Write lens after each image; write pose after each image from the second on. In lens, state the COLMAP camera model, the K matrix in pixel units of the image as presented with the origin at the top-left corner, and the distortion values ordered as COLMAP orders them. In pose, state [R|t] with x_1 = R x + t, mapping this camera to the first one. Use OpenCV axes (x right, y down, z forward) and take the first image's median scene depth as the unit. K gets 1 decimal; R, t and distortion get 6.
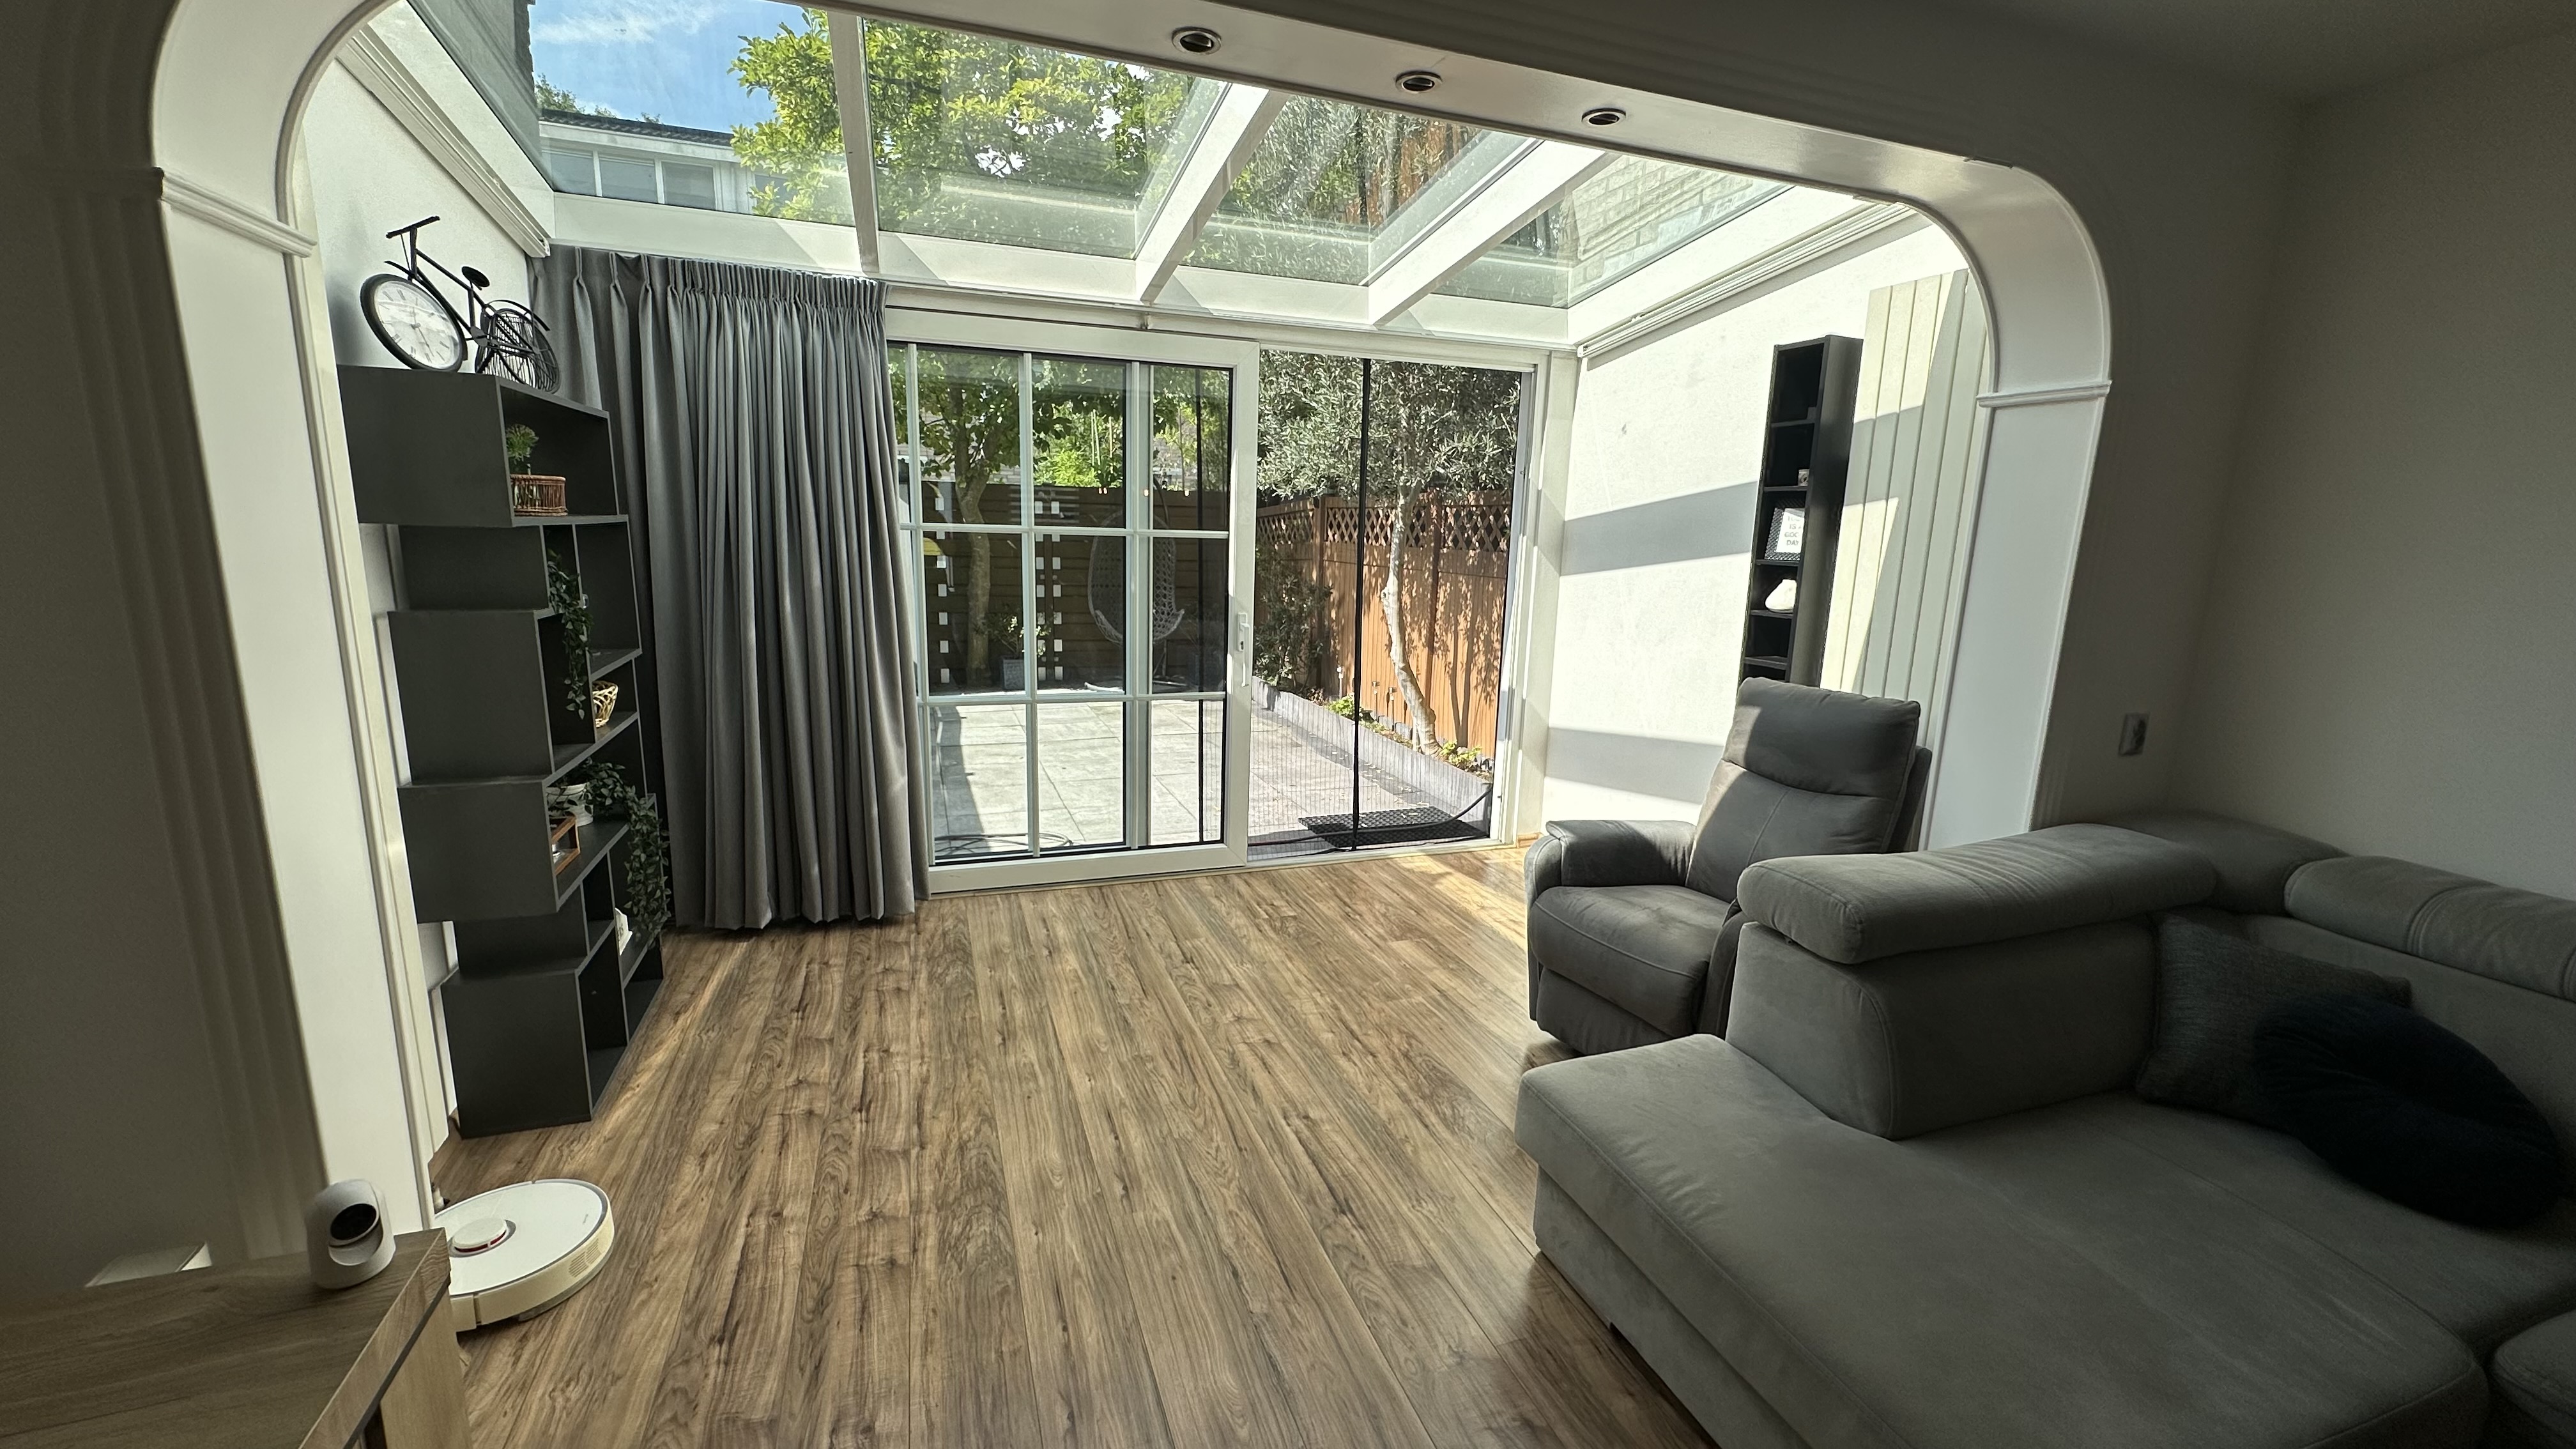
lens RADIAL K [[1034.3, 0, 1296.7], [0, 1034.3, 724.2], [0, 0, 1]] dist [0.003631, -0.002167]
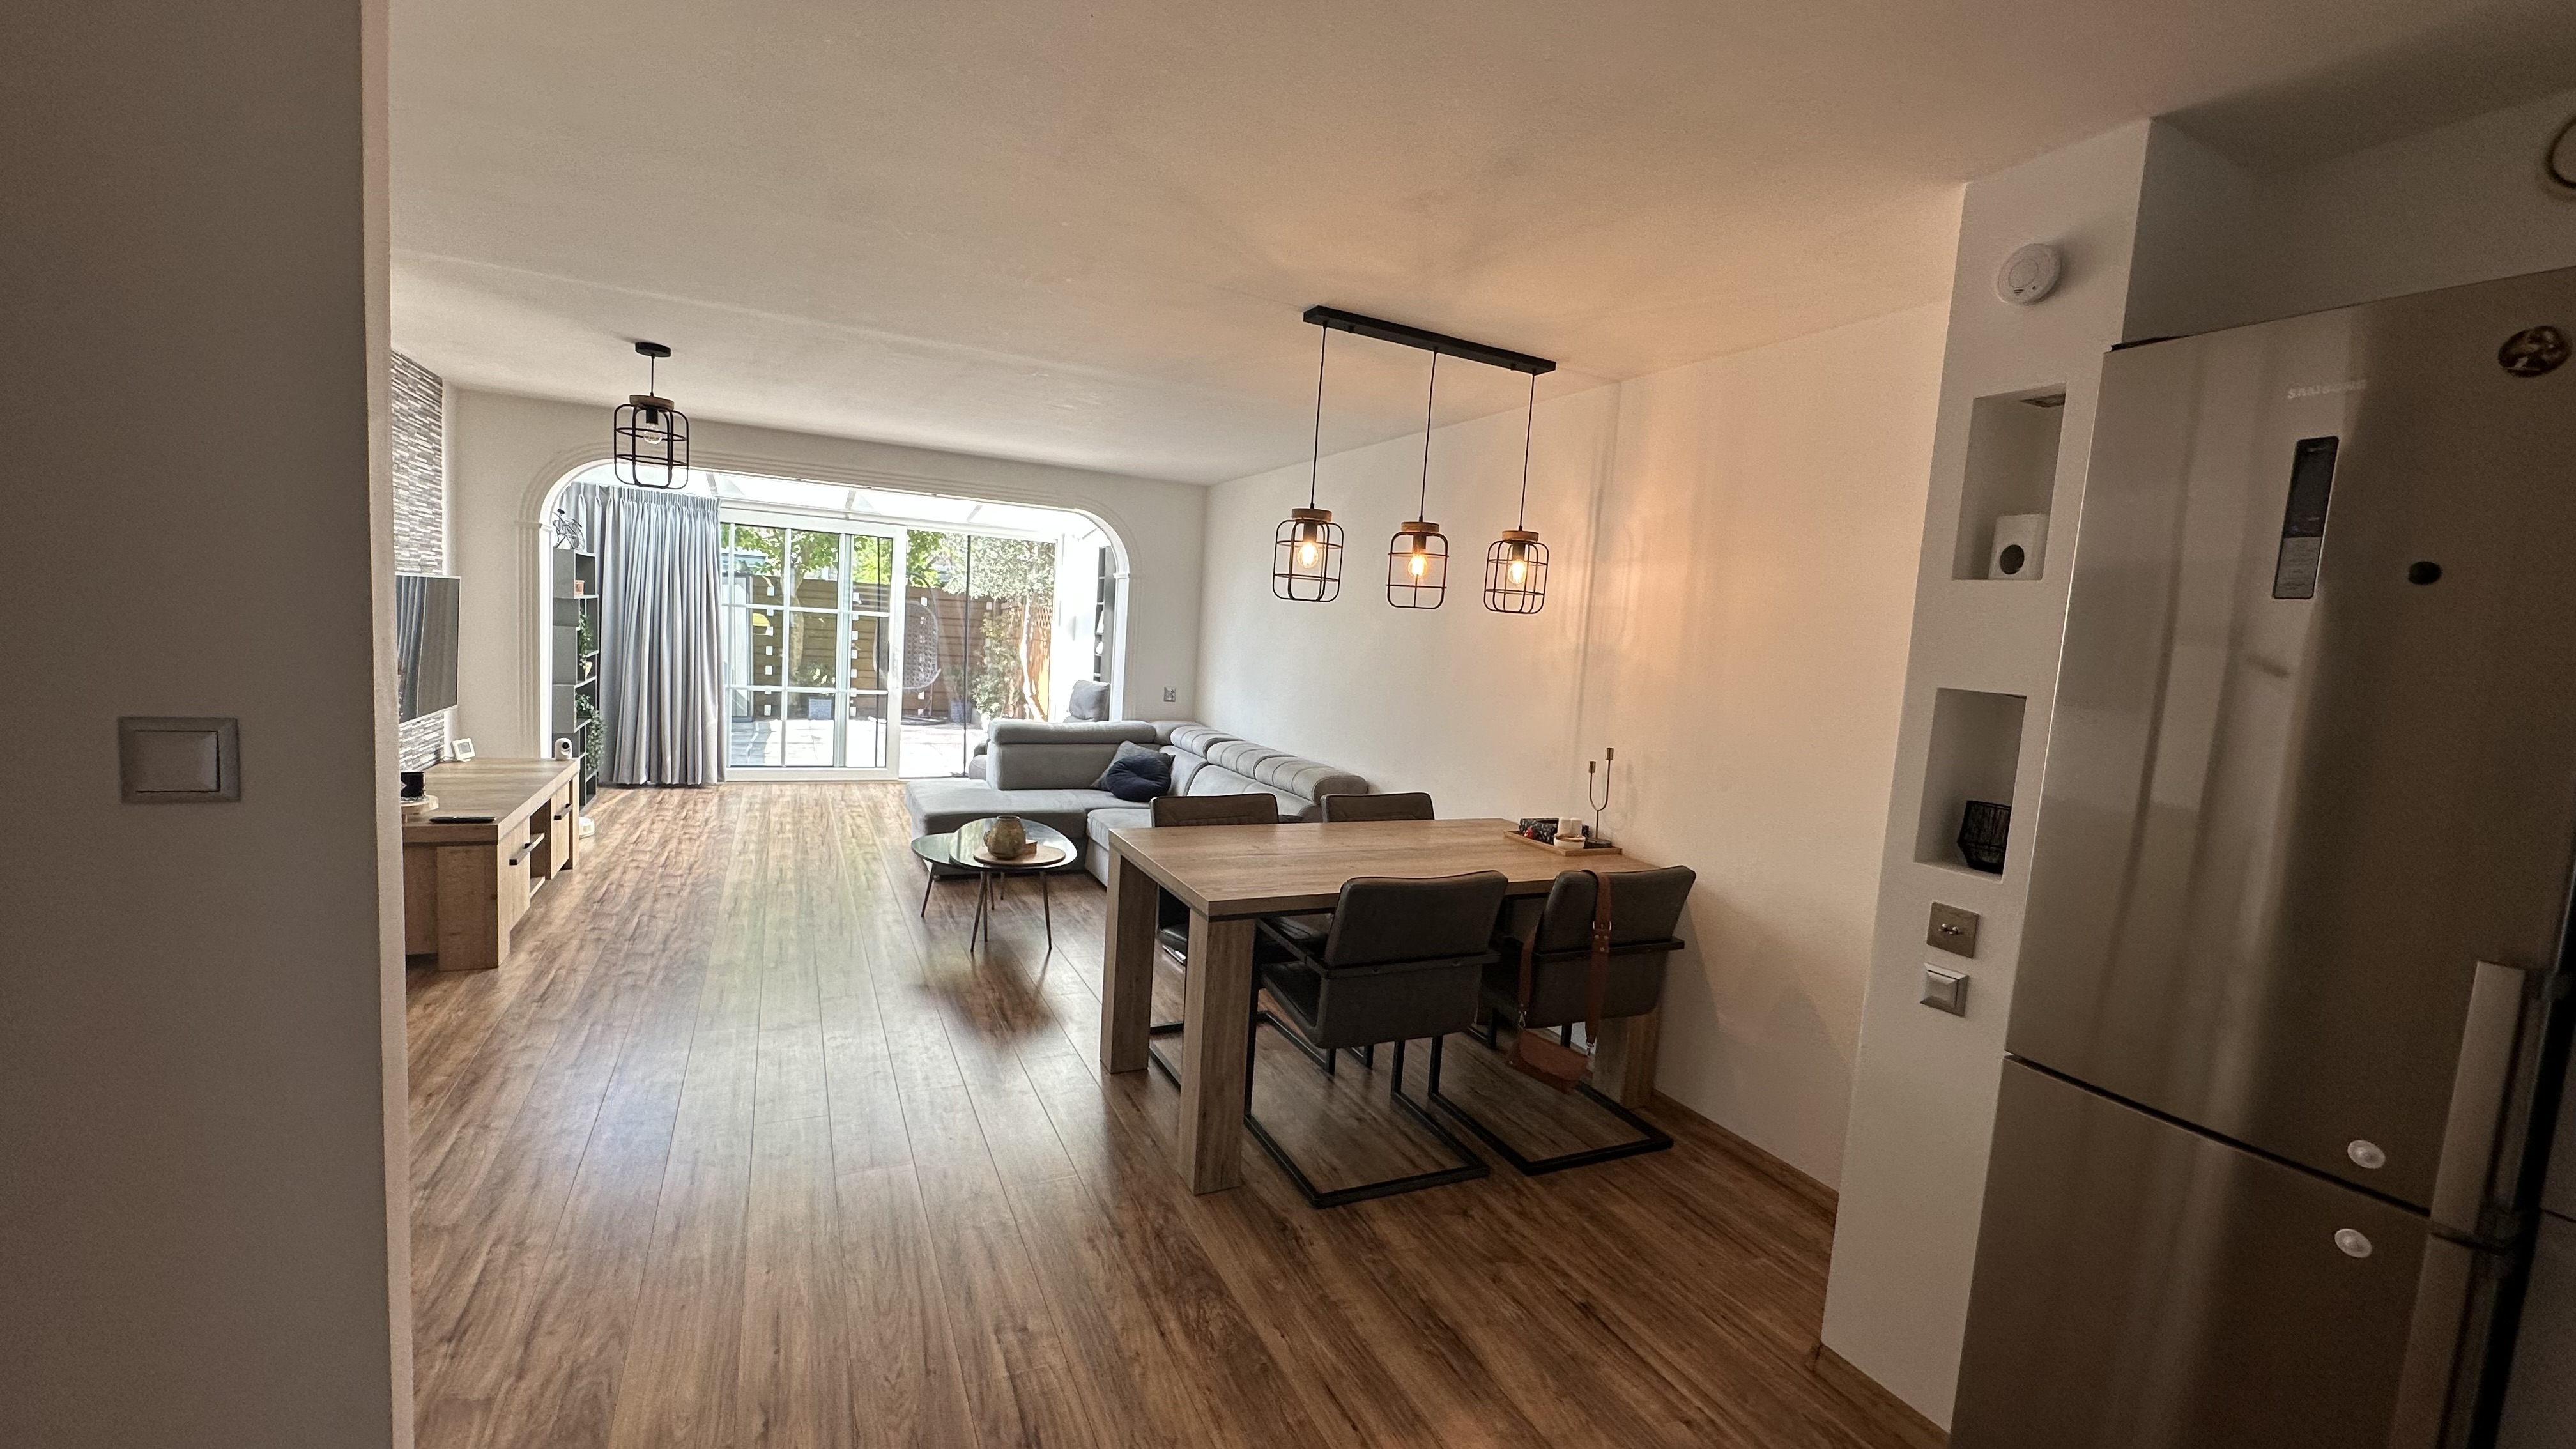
lens RADIAL K [[1034.3, 0, 1285.9], [0, 1034.3, 729.7], [0, 0, 1]] dist [0.003631, -0.002167]
pose [[0.994284, 0.028444, 0.102905, 0.575767], [-0.019294, 0.995858, -0.088851, 0.239580], [-0.105006, 0.086358, 0.990715, -1.247558]]
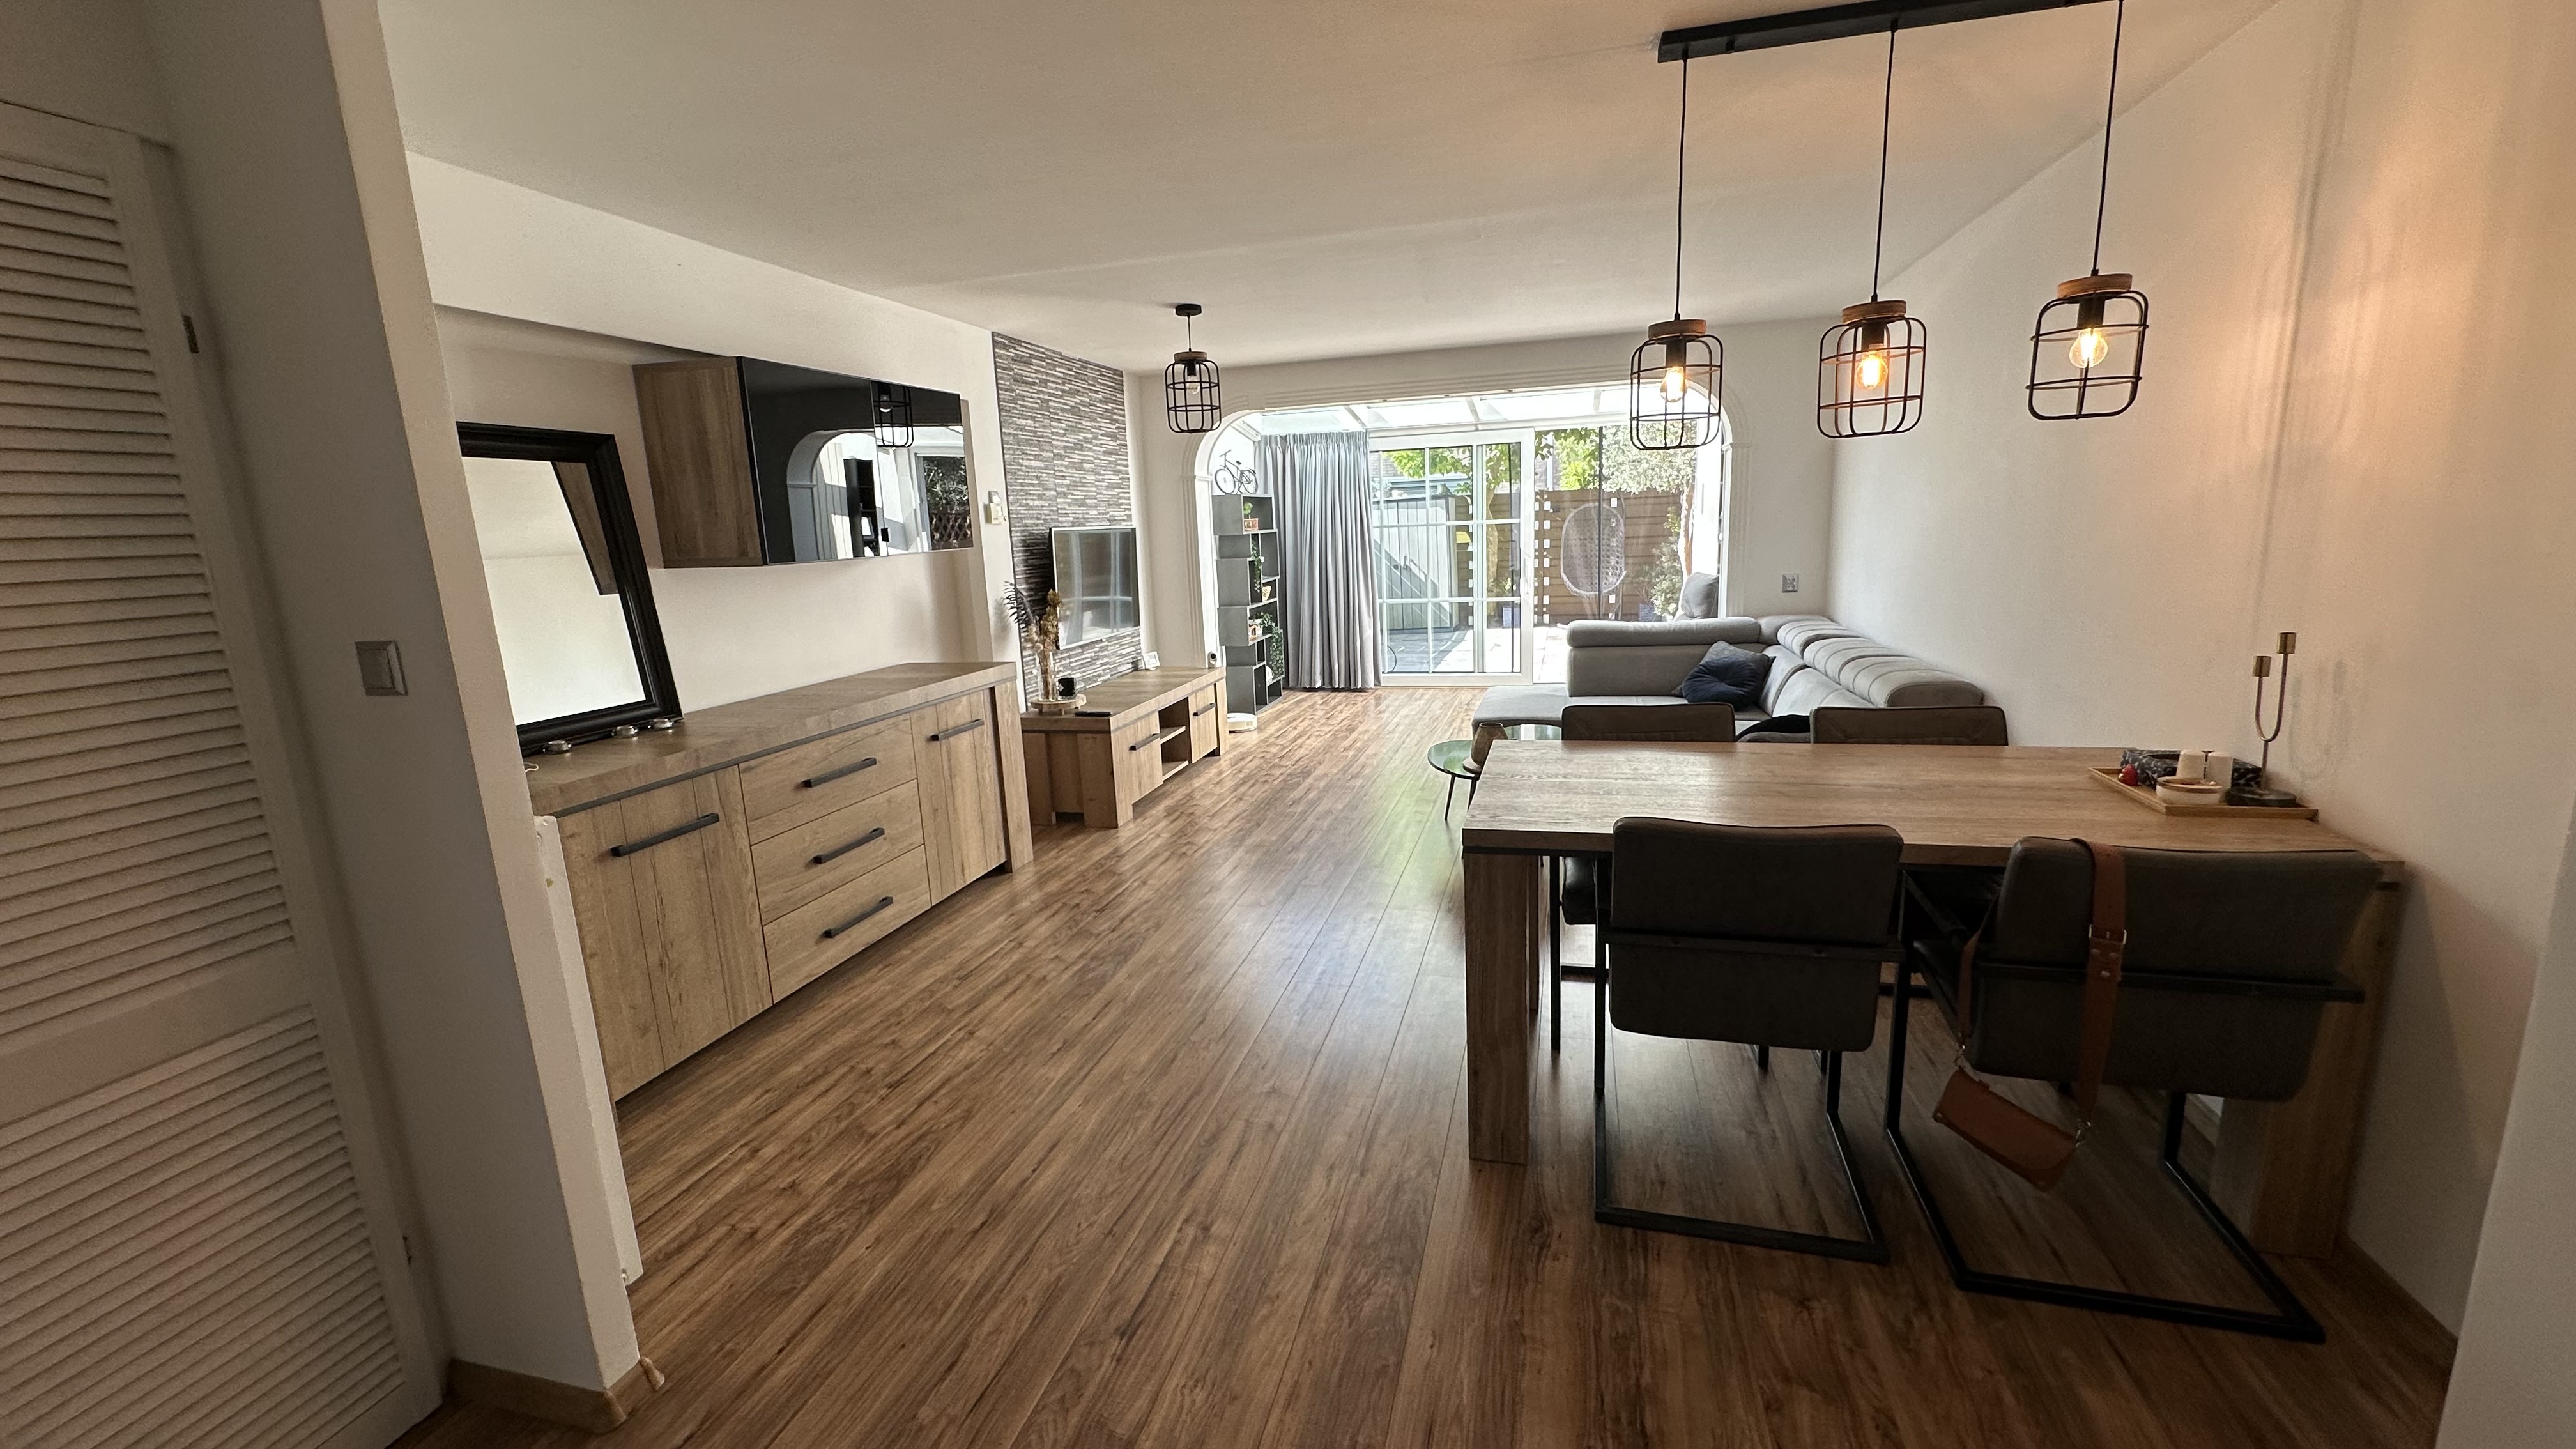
lens RADIAL K [[1034.3, 0, 1273.7], [0, 1034.3, 726.8], [0, 0, 1]] dist [0.003631, -0.002167]
pose [[0.808918, 0.050735, -0.585728, 0.859282], [-0.045193, 0.998688, 0.024092, 0.226119], [0.586181, 0.006982, 0.810150, -1.081883]]
